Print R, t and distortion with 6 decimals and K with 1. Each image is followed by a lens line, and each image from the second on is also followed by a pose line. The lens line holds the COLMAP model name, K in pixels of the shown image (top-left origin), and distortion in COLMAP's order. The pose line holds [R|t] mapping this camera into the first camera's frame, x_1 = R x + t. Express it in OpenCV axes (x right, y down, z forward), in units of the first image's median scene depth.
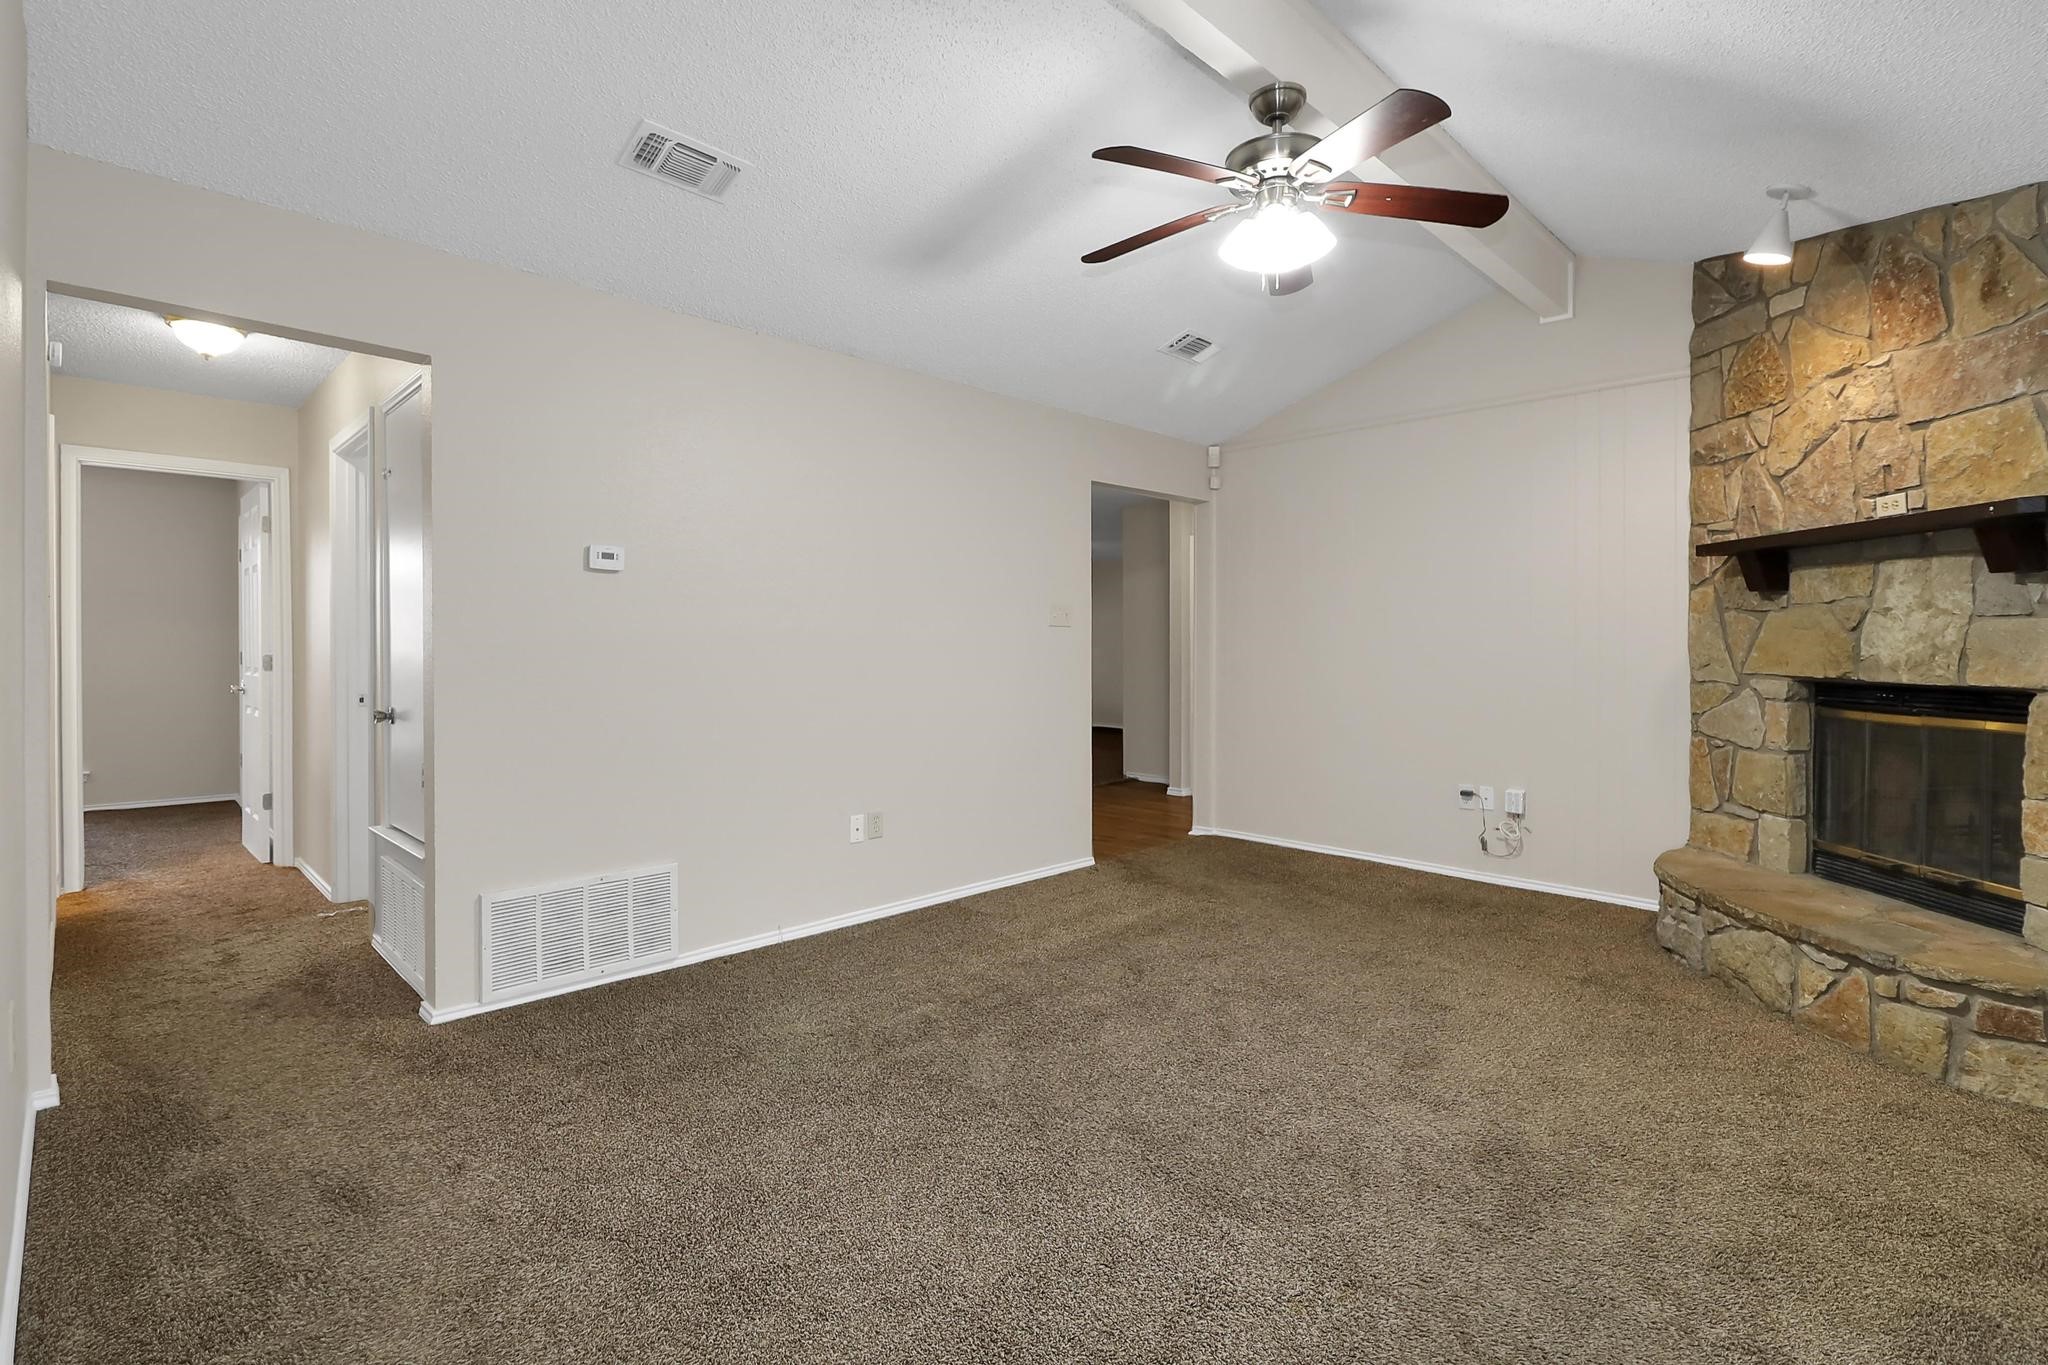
lens RADIAL K [[969.3, 0, 1010.2], [0, 969.3, 674.7], [0, 0, 1]] dist [-0.006803, -0.008089]
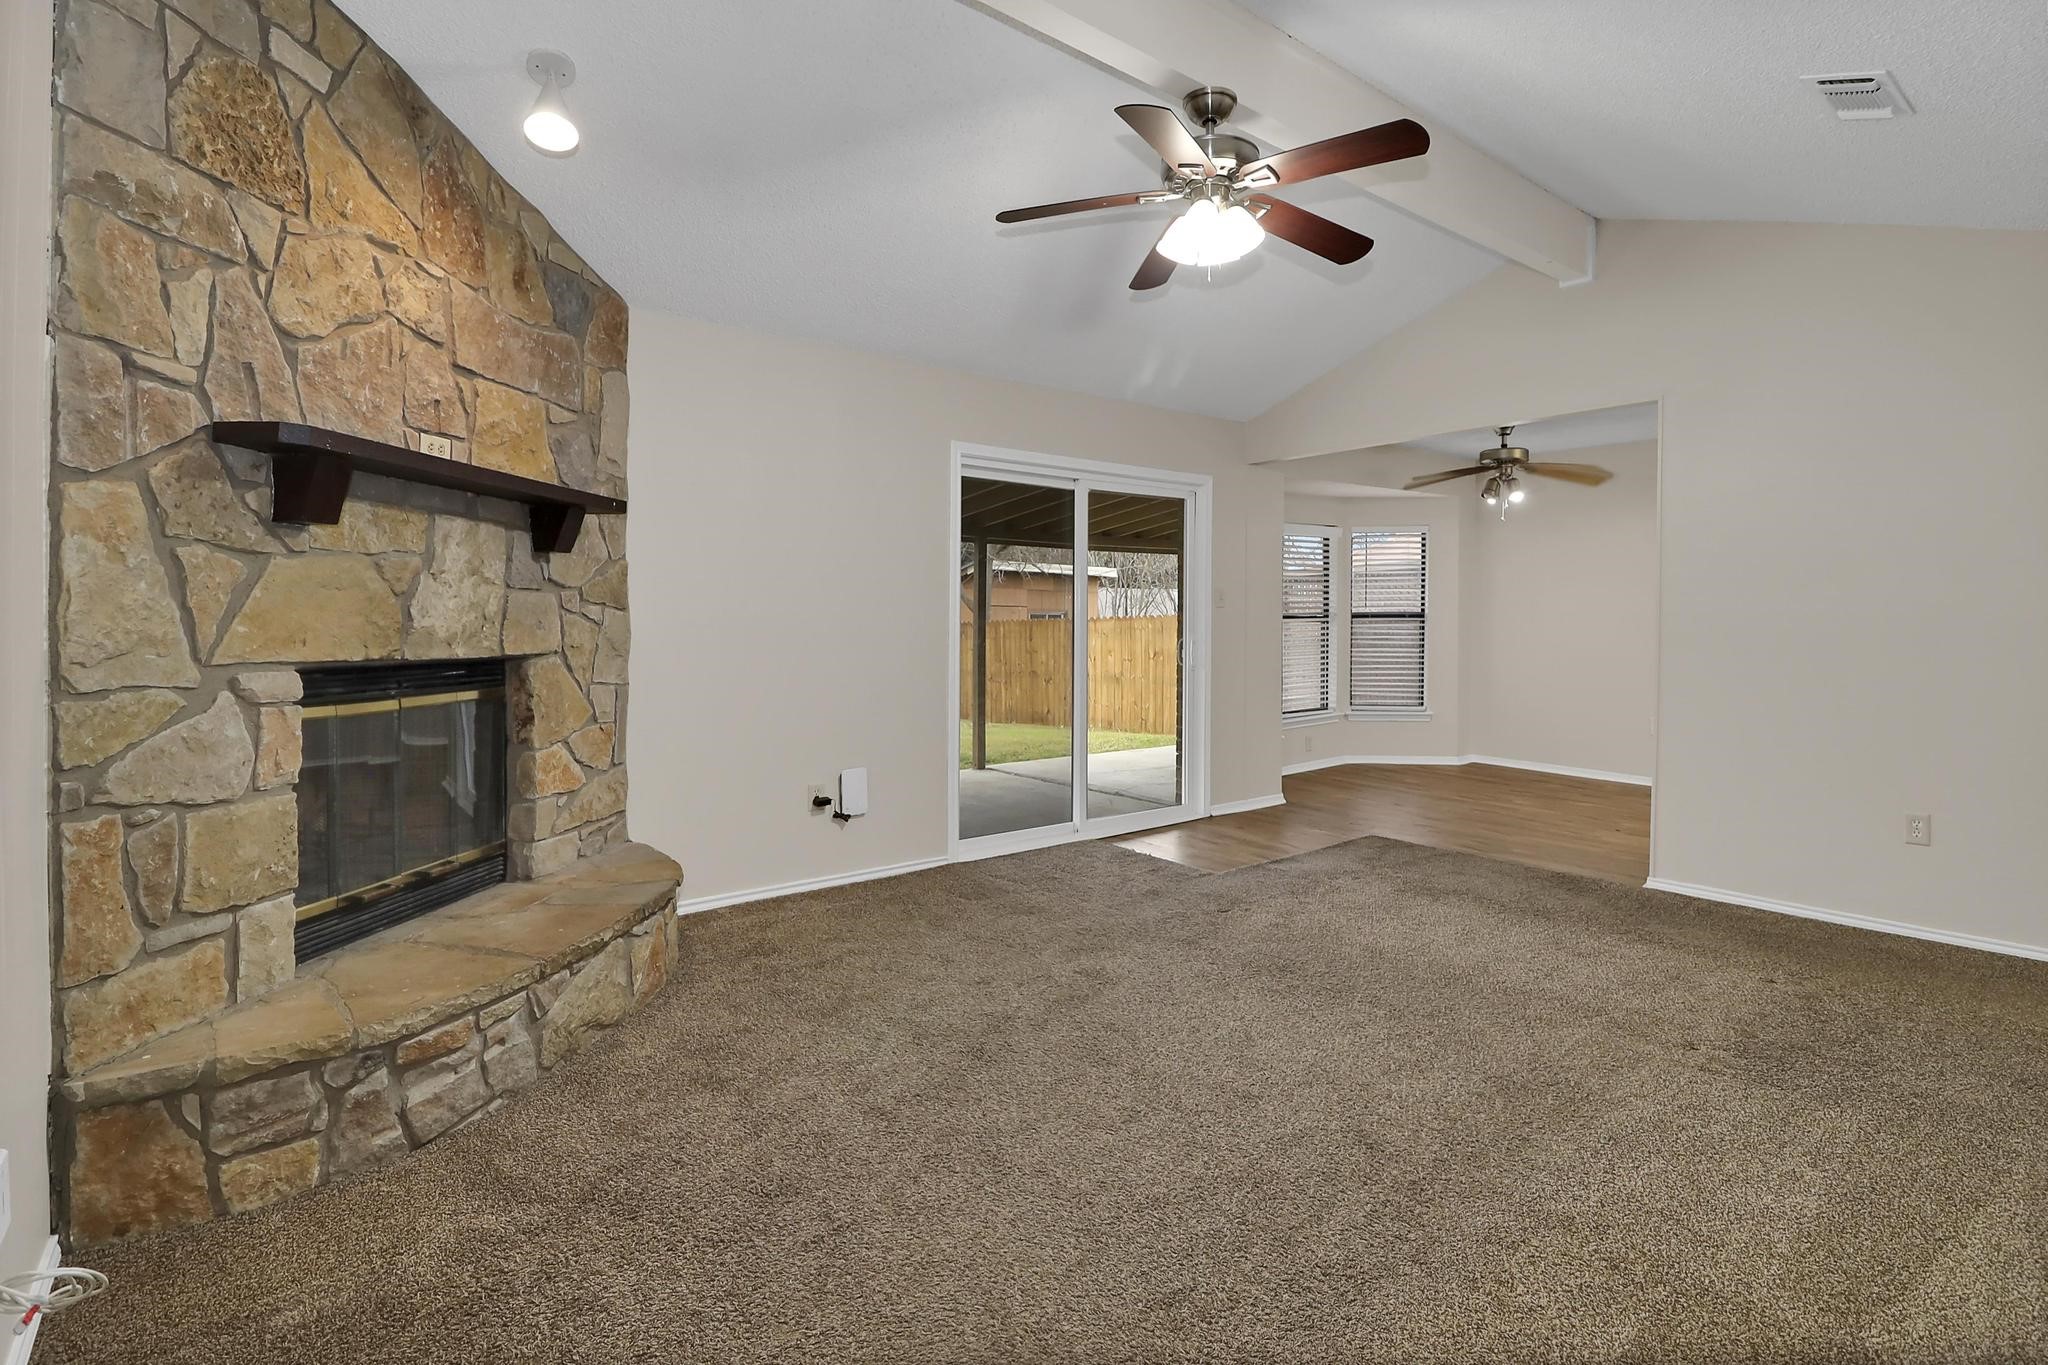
lens RADIAL K [[969.3, 0, 1018.4], [0, 969.3, 617.3], [0, 0, 1]] dist [-0.006803, -0.008089]
pose [[-0.993533, -0.000781, 0.113545, 0.297365], [0.001840, 0.999734, 0.022974, -0.044657], [-0.113533, 0.023034, -0.993267, 1.693296]]
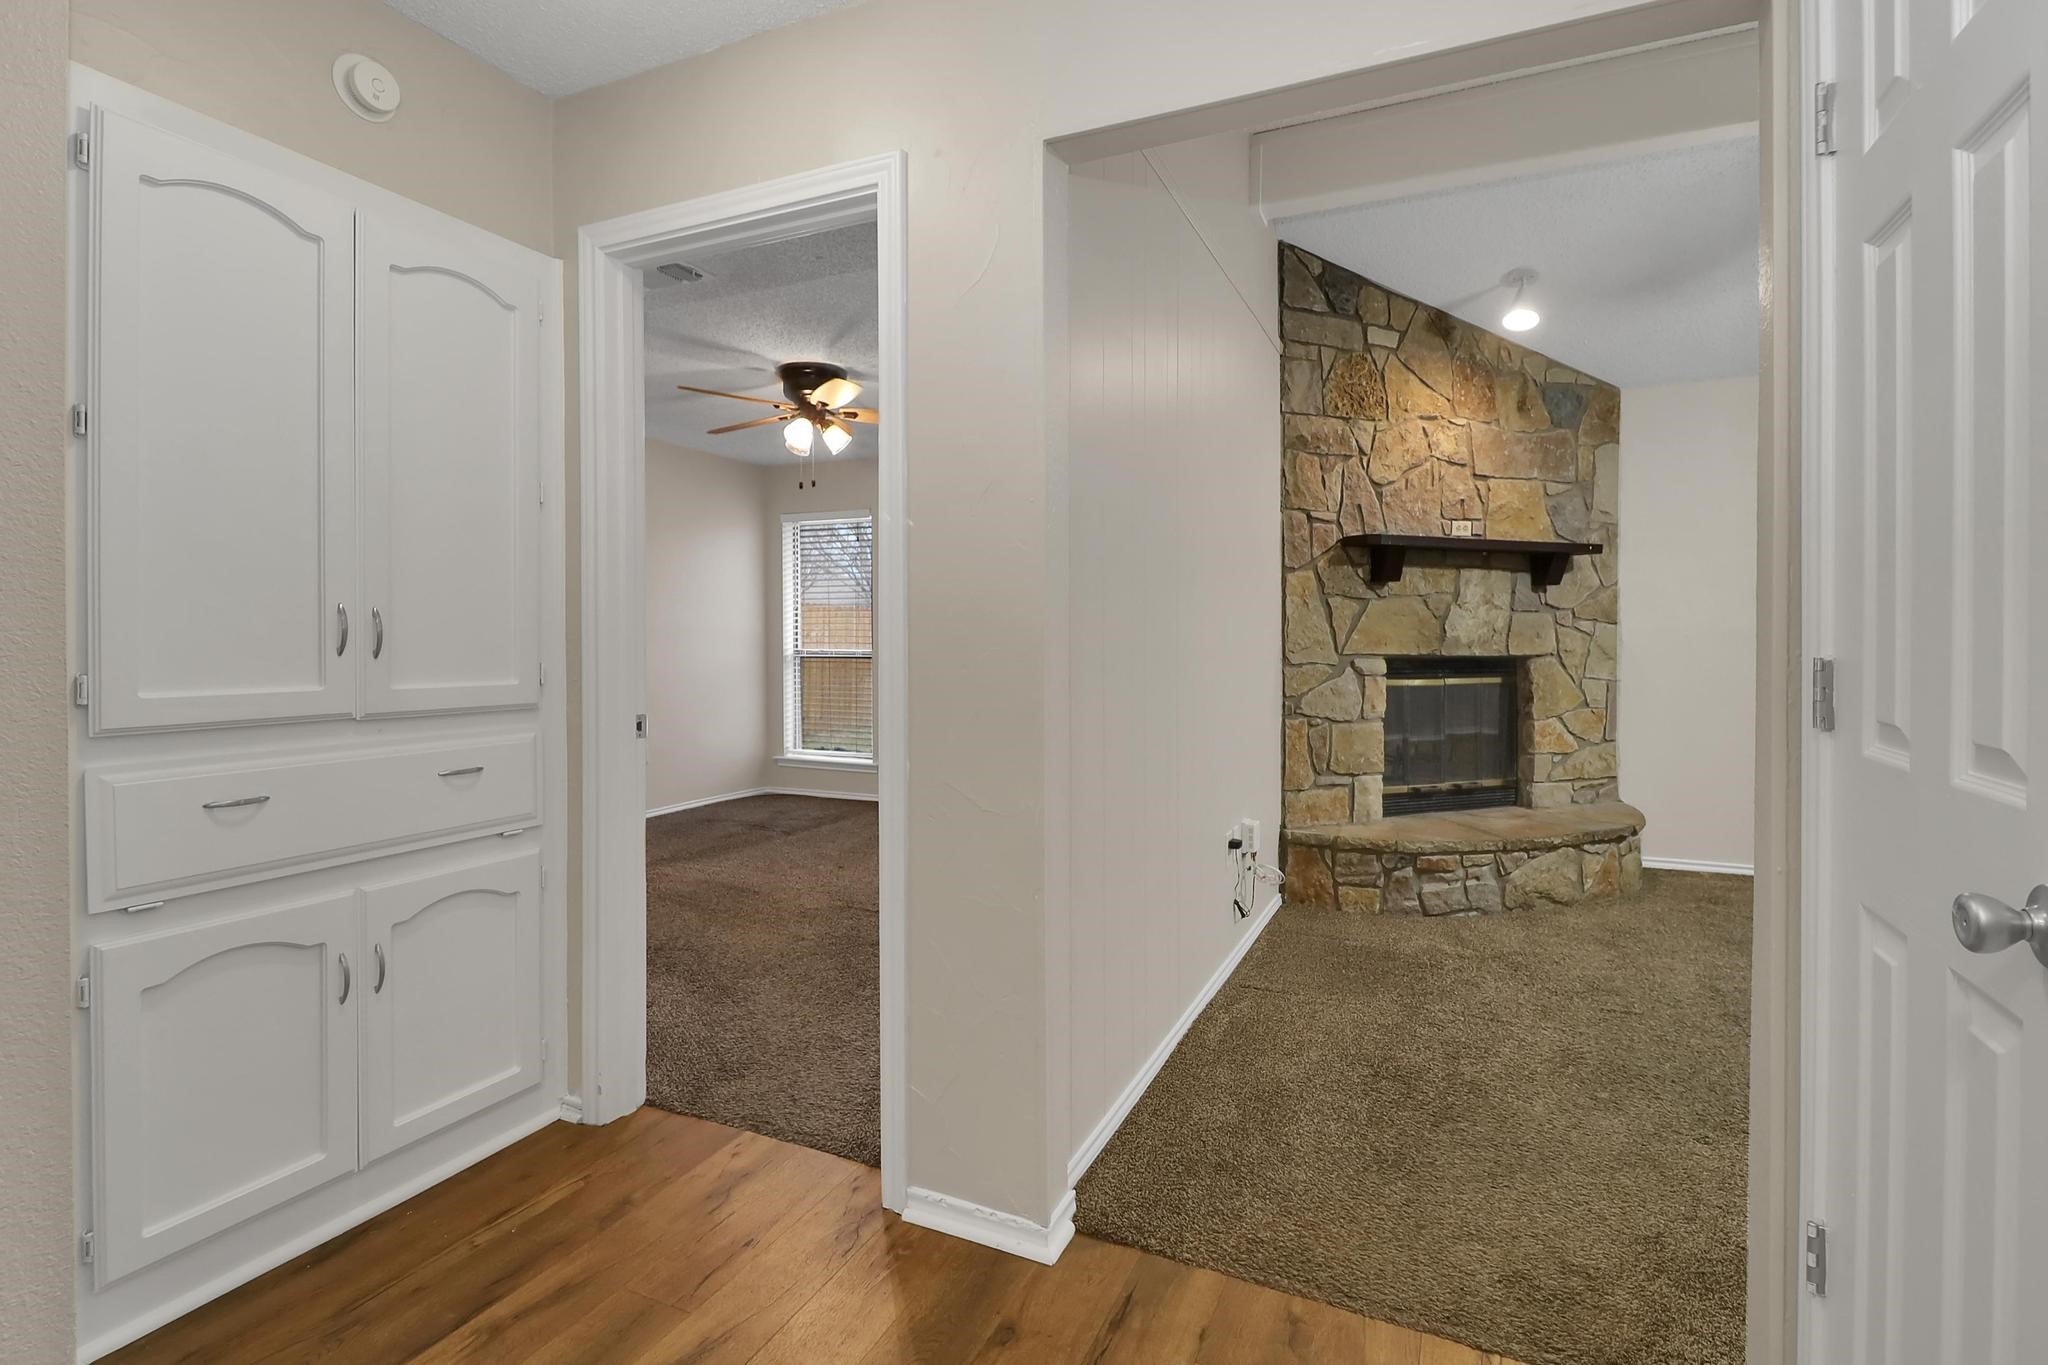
lens RADIAL K [[969.3, 0, 1028.2], [0, 969.3, 647.2], [0, 0, 1]] dist [-0.006803, -0.008089]
pose [[-0.356687, -0.018684, 0.934037, -0.163967], [0.024736, 0.999261, 0.029434, -0.058250], [-0.933897, 0.033603, -0.355961, 1.984619]]
